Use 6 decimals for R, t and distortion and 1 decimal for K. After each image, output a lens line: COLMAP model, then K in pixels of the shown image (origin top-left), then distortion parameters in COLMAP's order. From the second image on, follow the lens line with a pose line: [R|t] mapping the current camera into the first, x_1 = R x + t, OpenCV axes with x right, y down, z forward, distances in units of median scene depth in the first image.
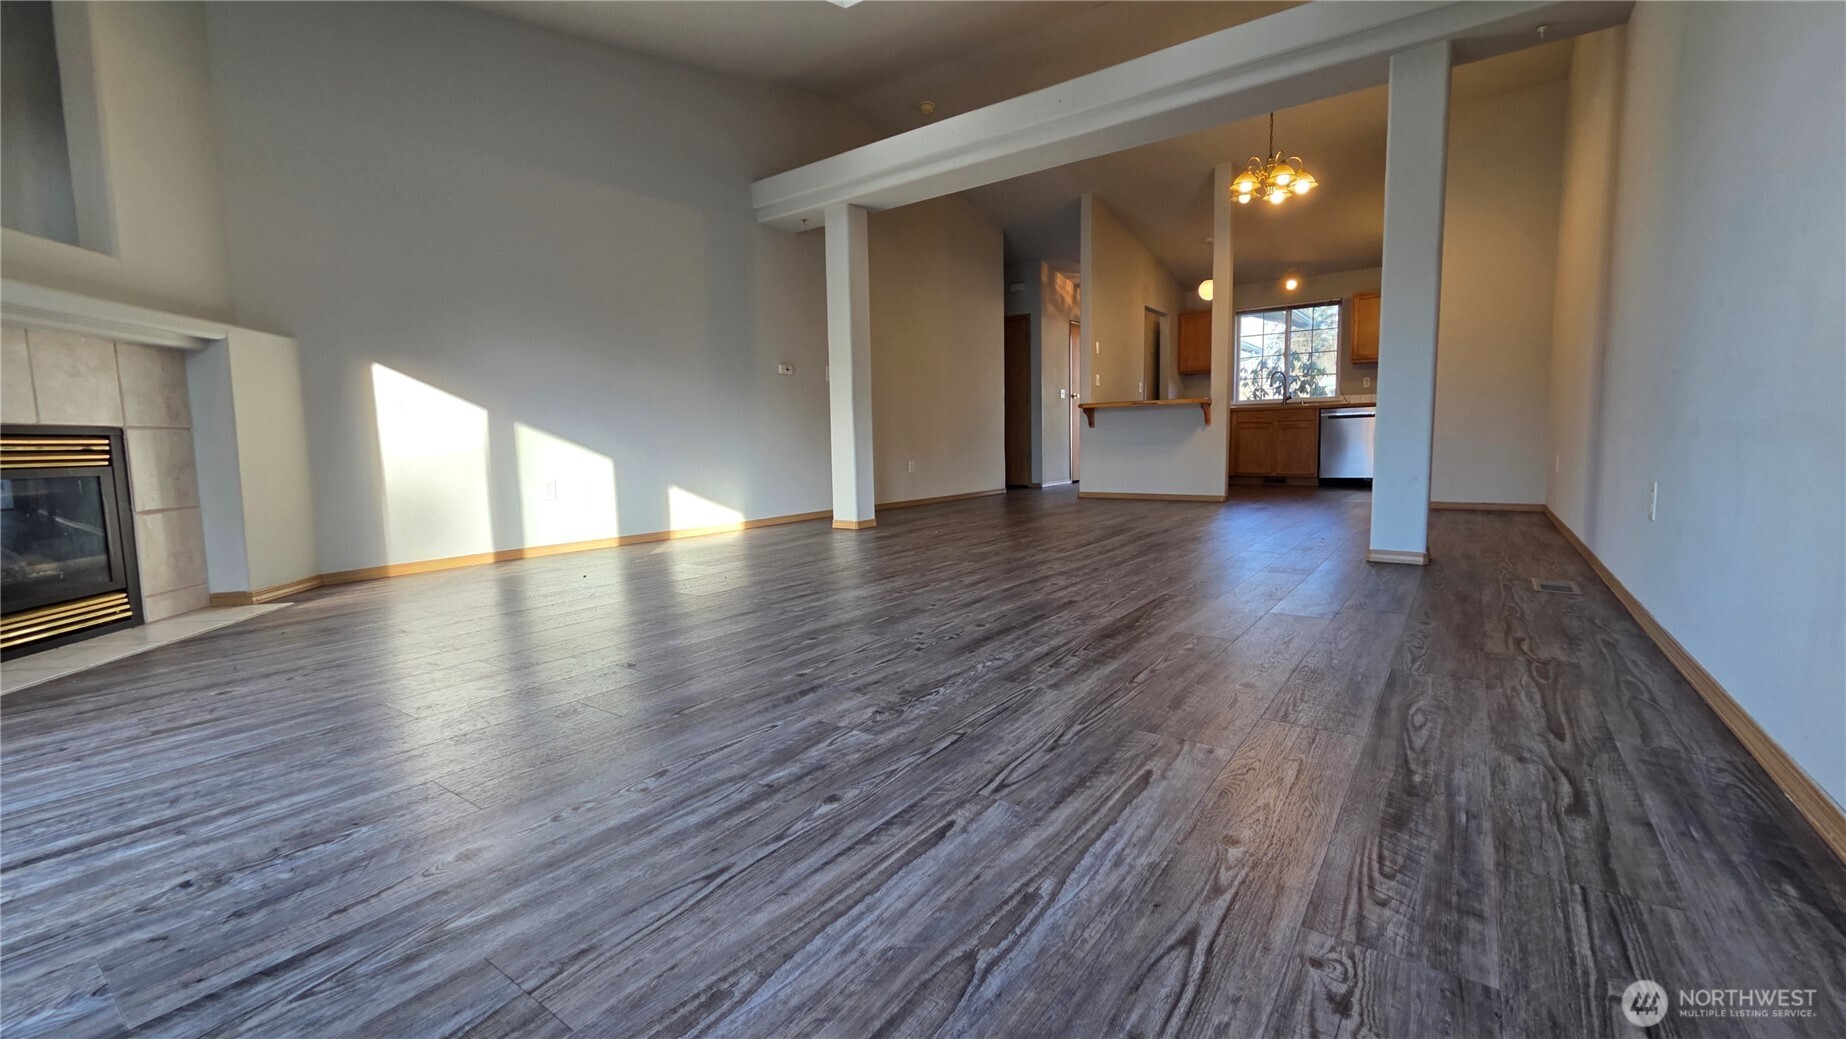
lens RADIAL K [[758.0, 0, 903.7], [0, 758.0, 520.6], [0, 0, 1]] dist [0.000157, 0.000240]
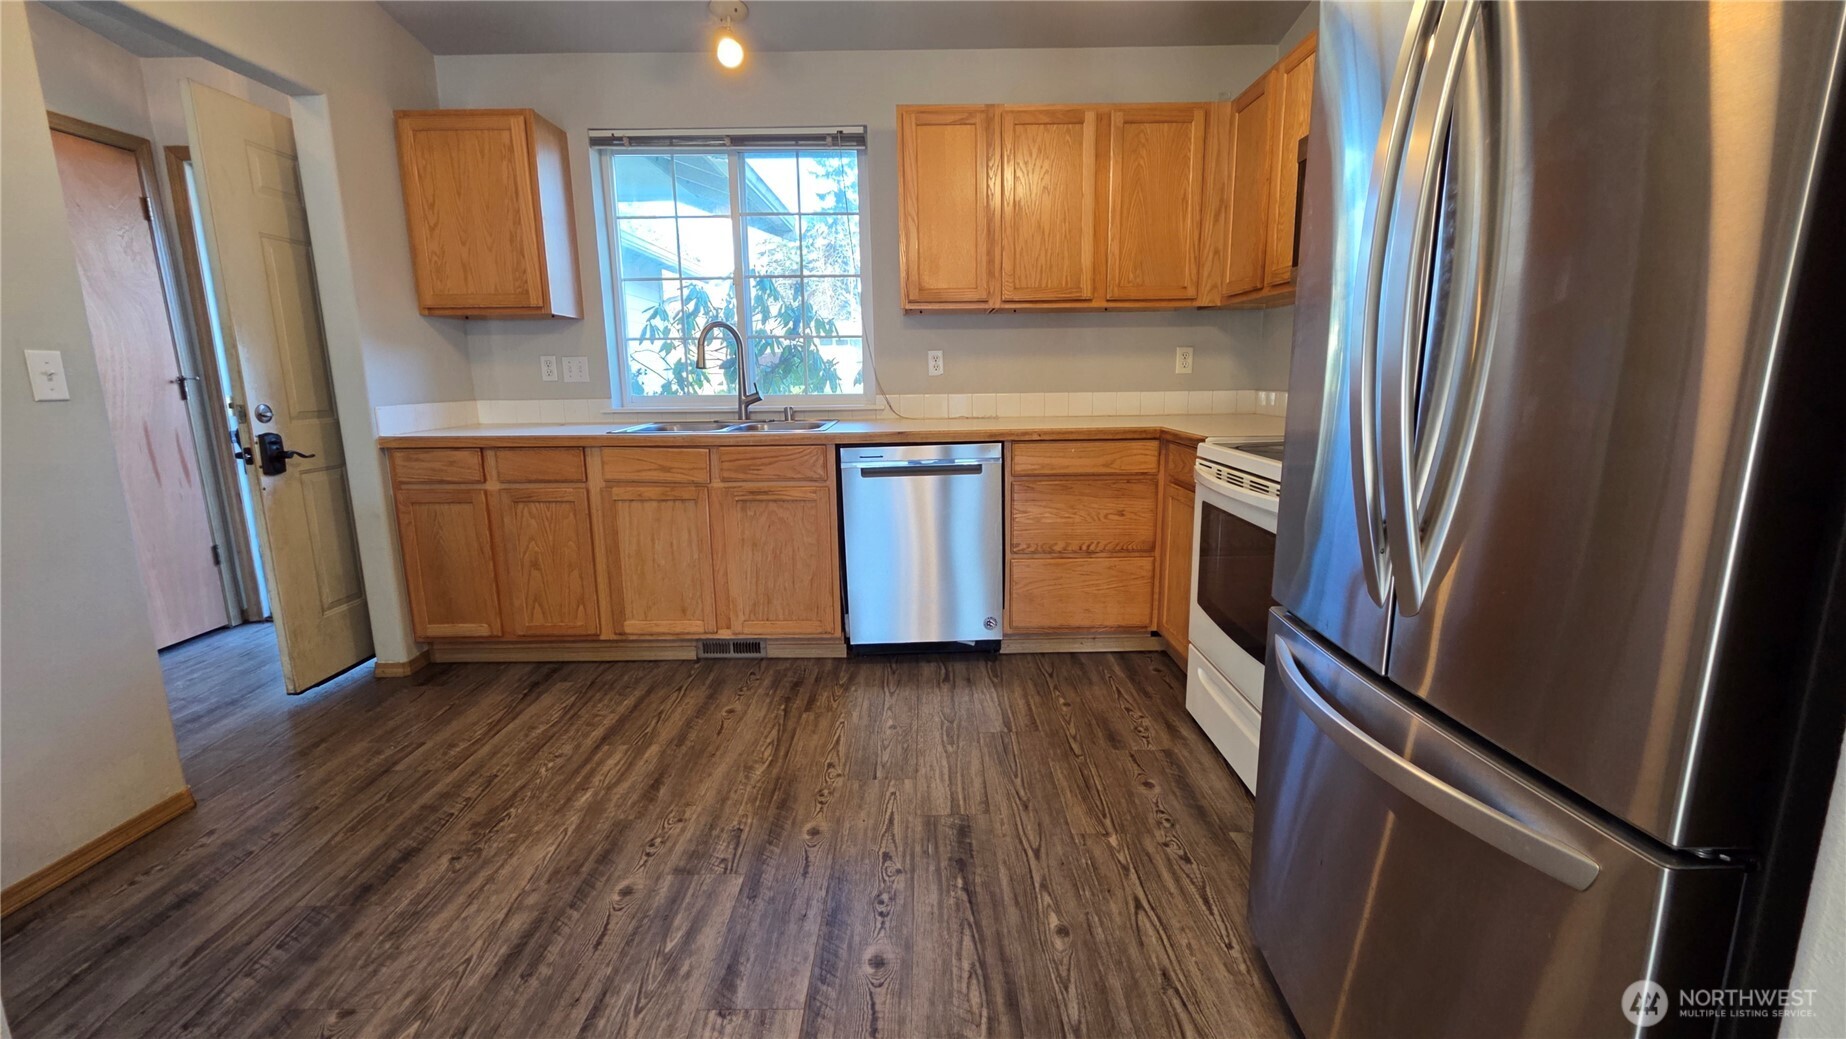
lens RADIAL K [[758.0, 0, 931.6], [0, 758.0, 510.9], [0, 0, 1]] dist [0.000157, 0.000240]
pose [[0.796294, -0.106633, 0.595437, 0.349686], [0.064847, 0.993716, 0.091238, -0.134751], [-0.601424, -0.034040, 0.798204, 0.648546]]
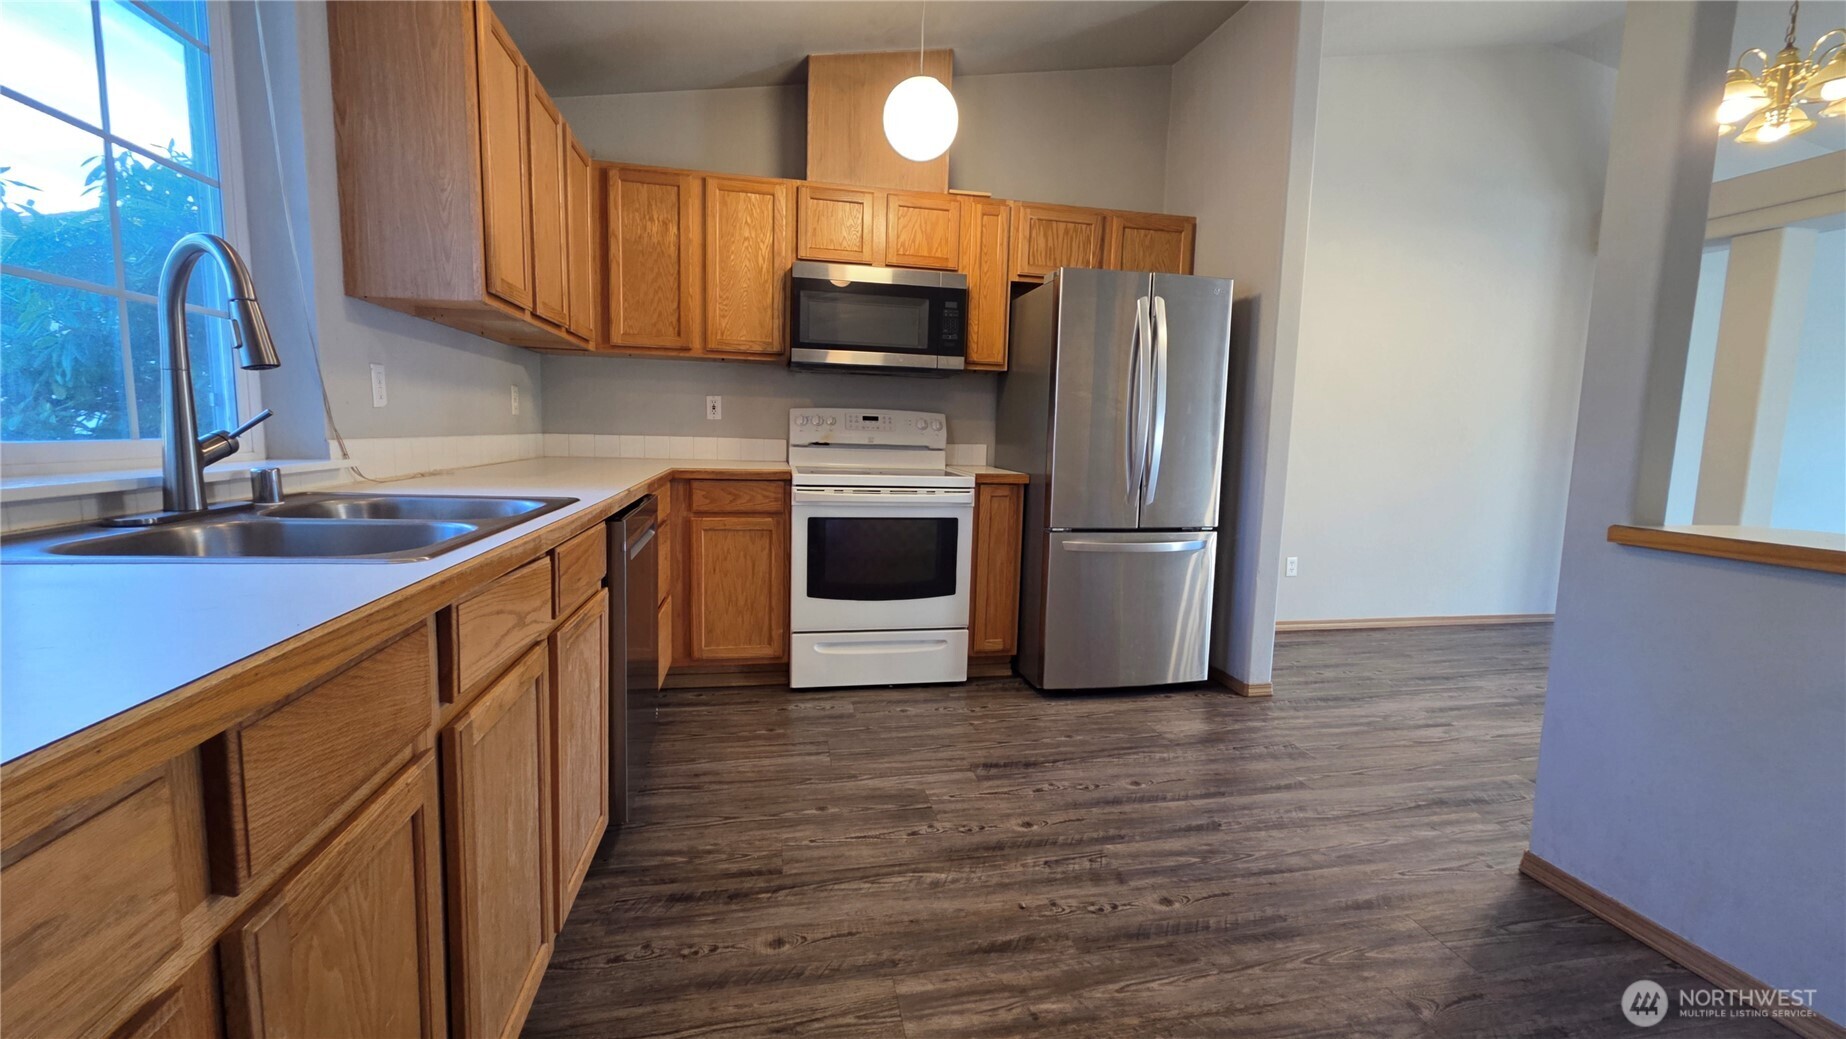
lens RADIAL K [[758.0, 0, 926.5], [0, 758.0, 518.0], [0, 0, 1]] dist [0.000157, 0.000240]
pose [[-0.751028, -0.083815, 0.654930, 0.317979], [0.052009, 0.981319, 0.185225, -0.166489], [-0.658219, 0.173171, -0.732639, 0.994952]]
